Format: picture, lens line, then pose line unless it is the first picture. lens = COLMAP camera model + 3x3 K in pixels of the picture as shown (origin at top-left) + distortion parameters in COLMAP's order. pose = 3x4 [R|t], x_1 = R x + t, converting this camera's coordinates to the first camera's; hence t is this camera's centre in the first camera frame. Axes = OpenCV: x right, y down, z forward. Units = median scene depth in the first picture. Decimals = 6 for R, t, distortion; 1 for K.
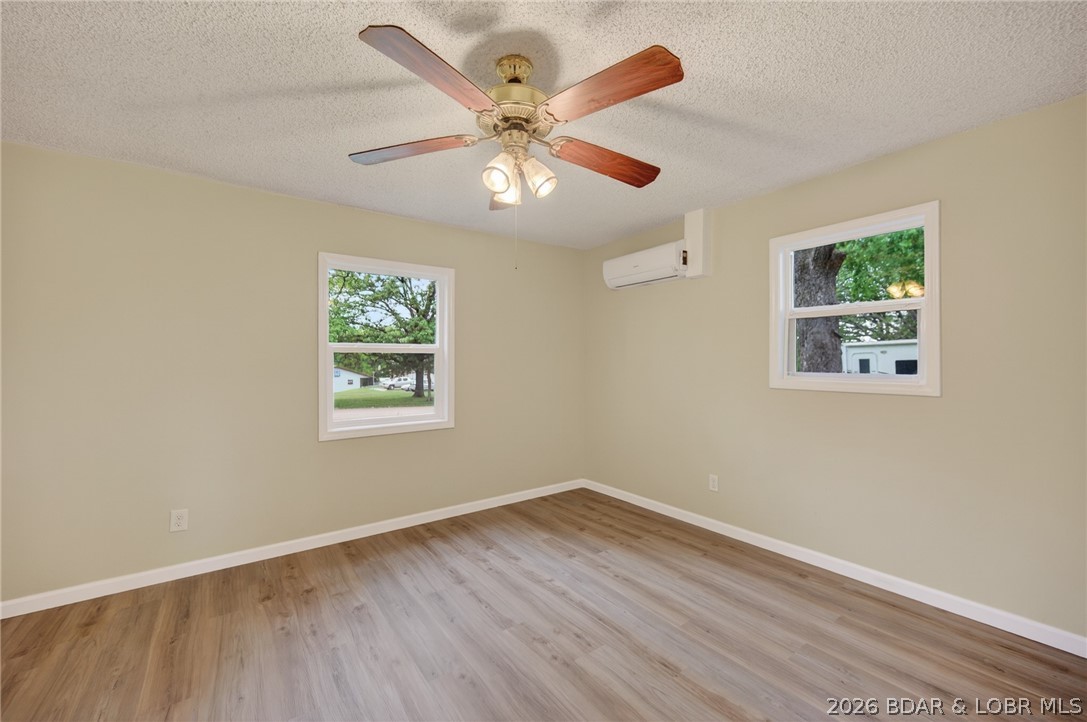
lens RADIAL K [[423.4, 0, 540.9], [0, 423.4, 359.7], [0, 0, 1]] dist [0.000495, -0.000026]
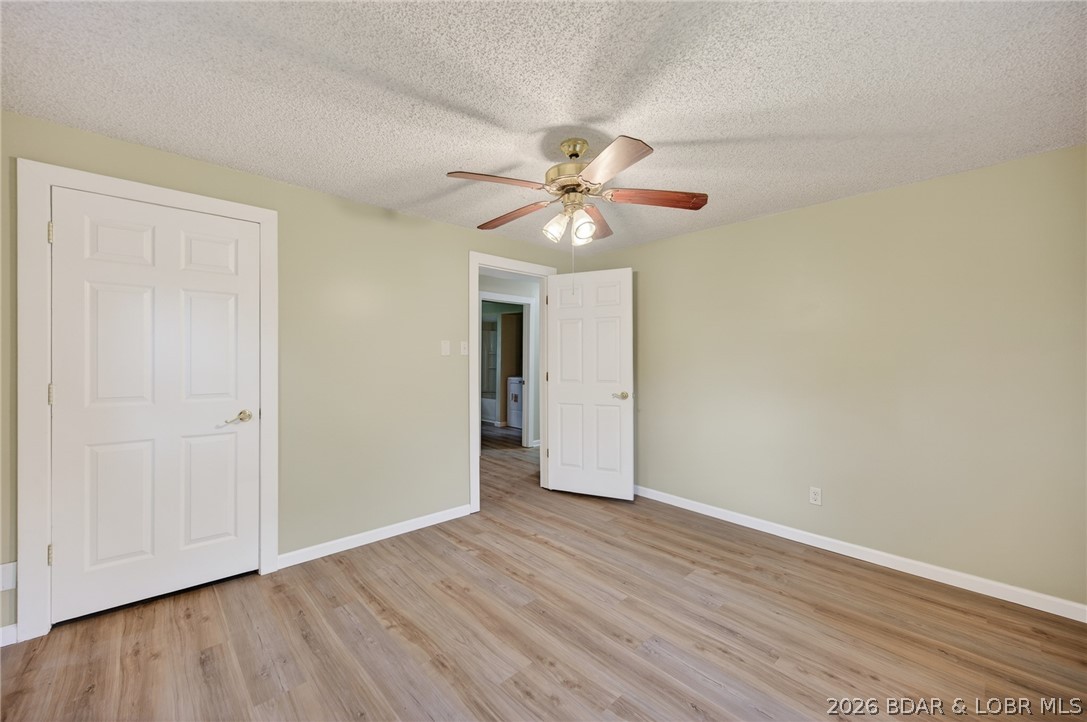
lens RADIAL K [[423.4, 0, 540.9], [0, 423.4, 359.7], [0, 0, 1]] dist [0.000495, -0.000026]
pose [[-0.991473, 0.002984, -0.130281, 0.189531], [0.002832, 0.999995, 0.001356, -0.008986], [0.130285, 0.000976, -0.991476, 2.027168]]
